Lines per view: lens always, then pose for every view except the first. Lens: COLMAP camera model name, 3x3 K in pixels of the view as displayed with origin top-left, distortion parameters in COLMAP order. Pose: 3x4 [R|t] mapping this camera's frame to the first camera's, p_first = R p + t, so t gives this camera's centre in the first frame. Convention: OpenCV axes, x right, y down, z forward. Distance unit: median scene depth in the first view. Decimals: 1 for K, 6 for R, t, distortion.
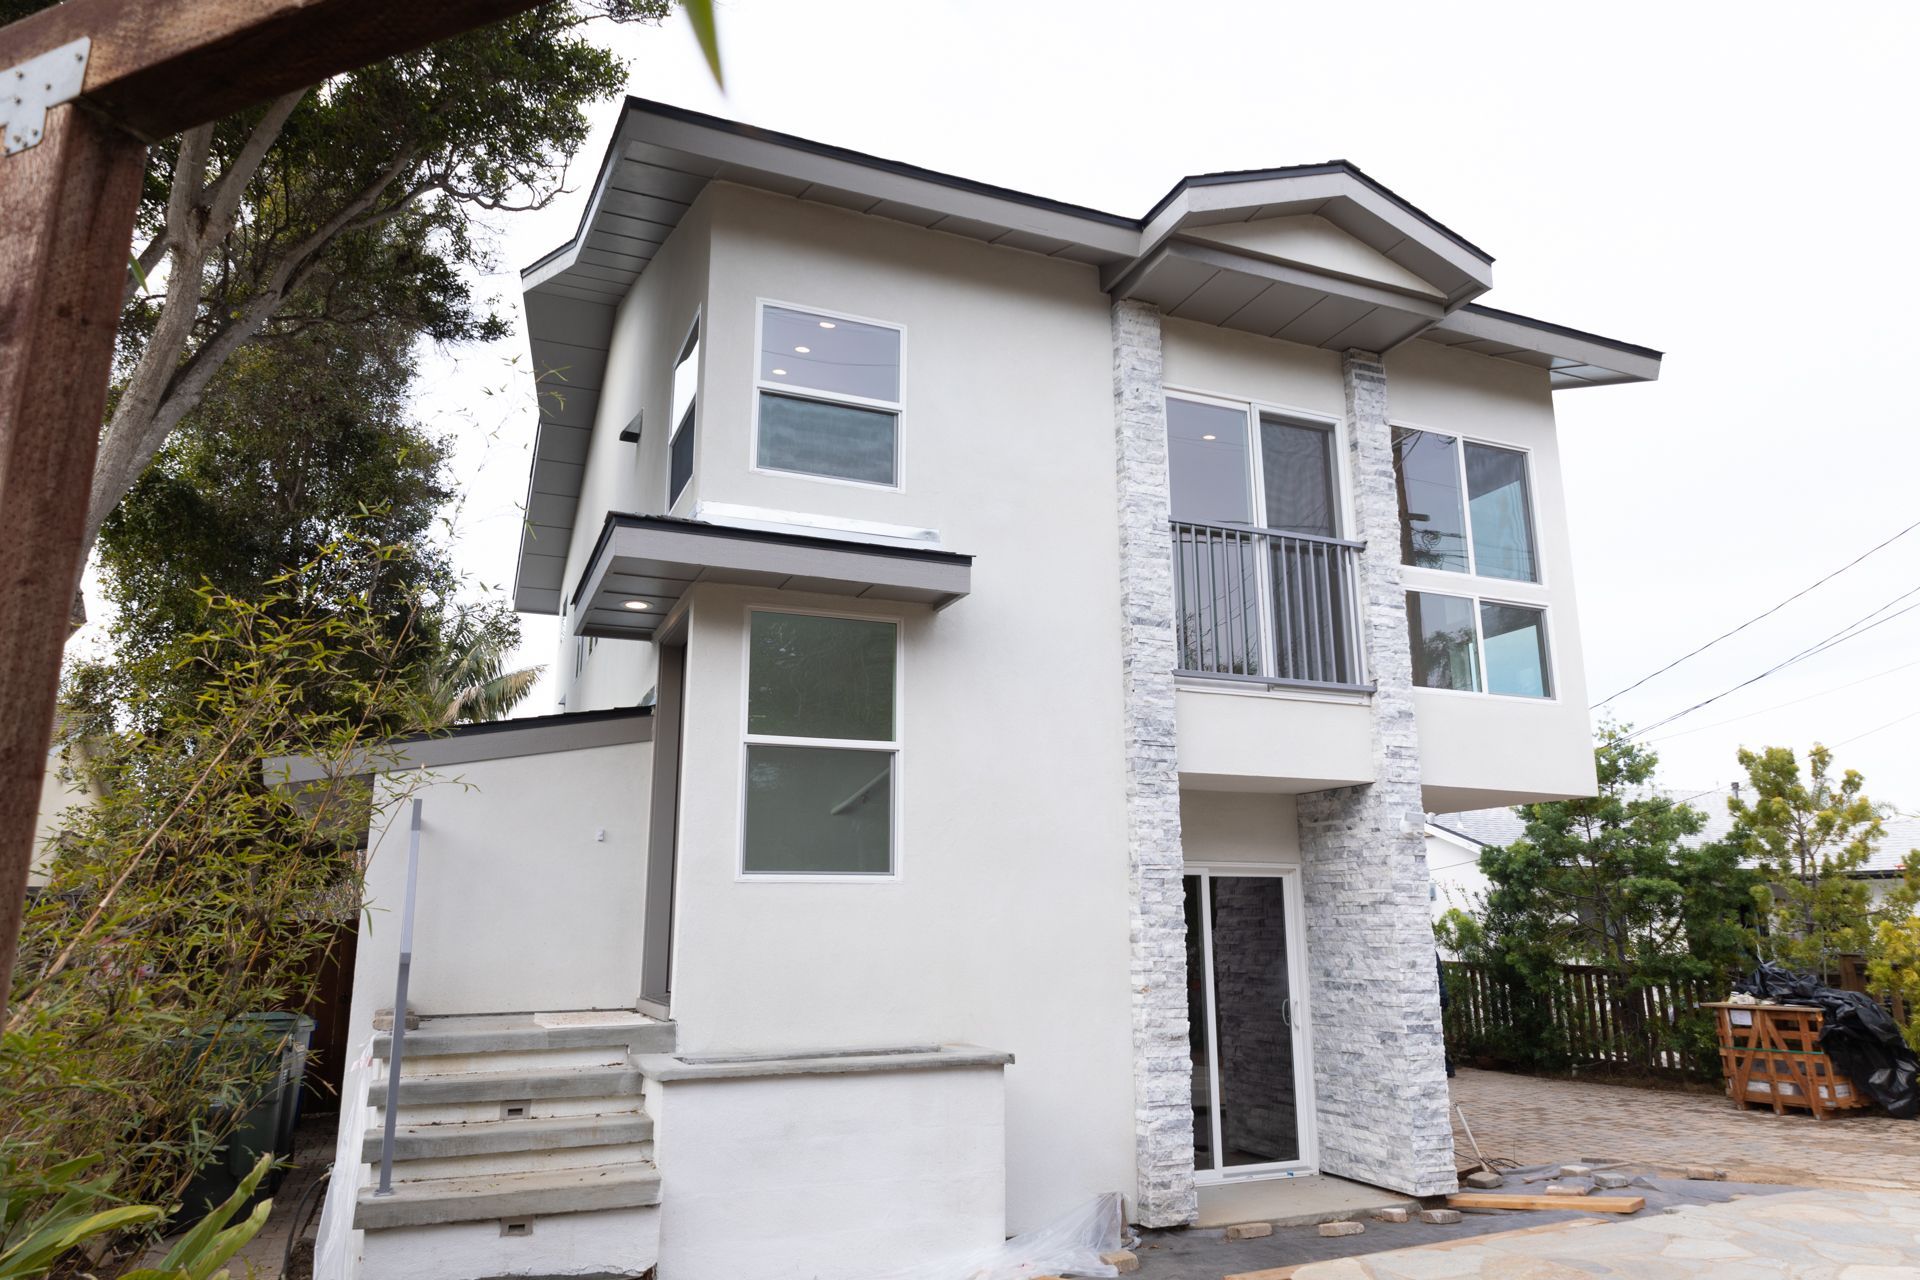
lens RADIAL K [[1248.5, 0, 960.0], [0, 1248.5, 640.0], [0, 0, 1]] dist [0.000067, 0.001375]
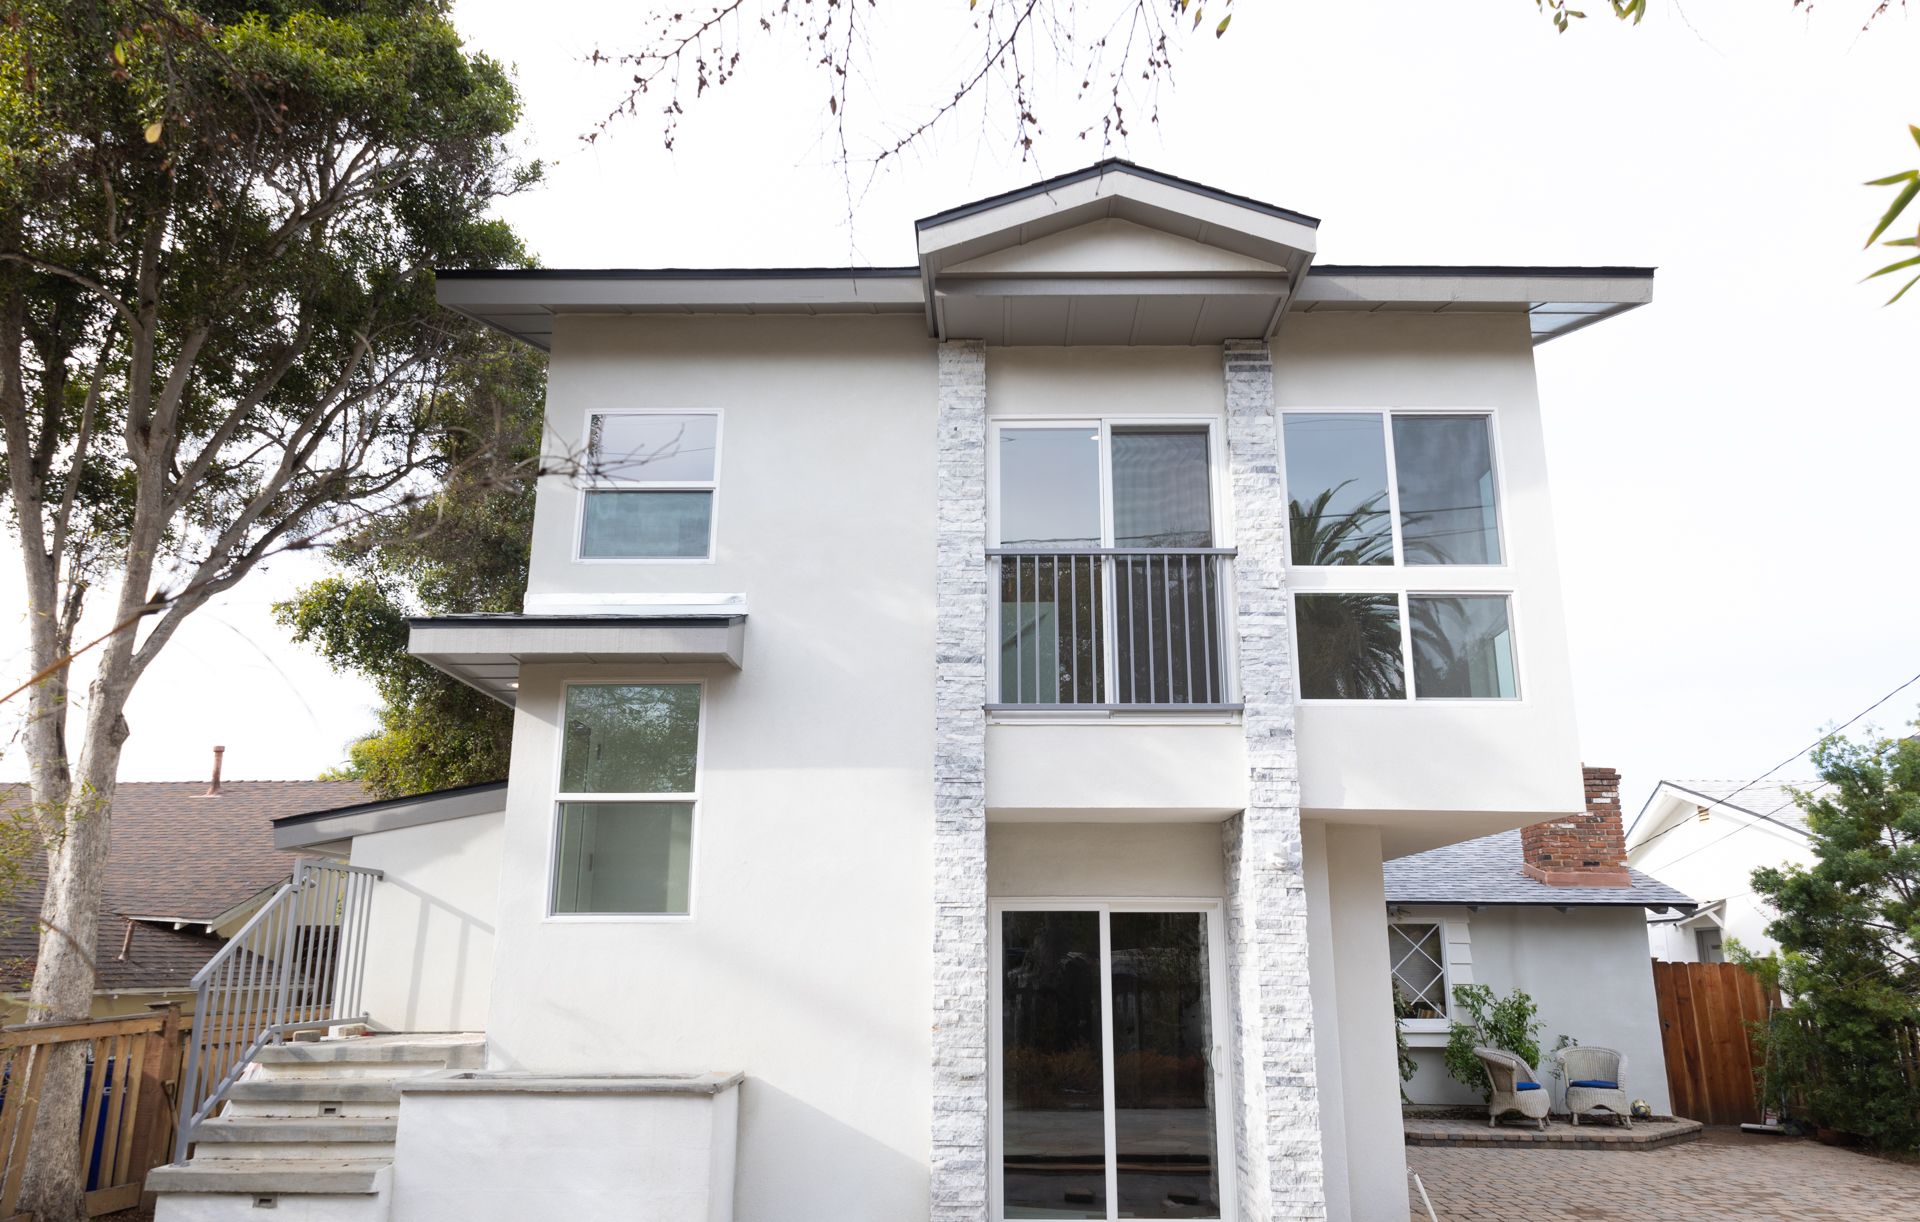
lens RADIAL K [[1250.9, 0, 958.1], [0, 1250.9, 639.1], [0, 0, 1]] dist [0.002082, -0.001400]
pose [[0.913584, -0.092650, -0.395956, 0.543565], [0.084218, 0.995697, -0.038668, 0.008309], [0.397834, 0.001980, 0.917455, 0.076076]]
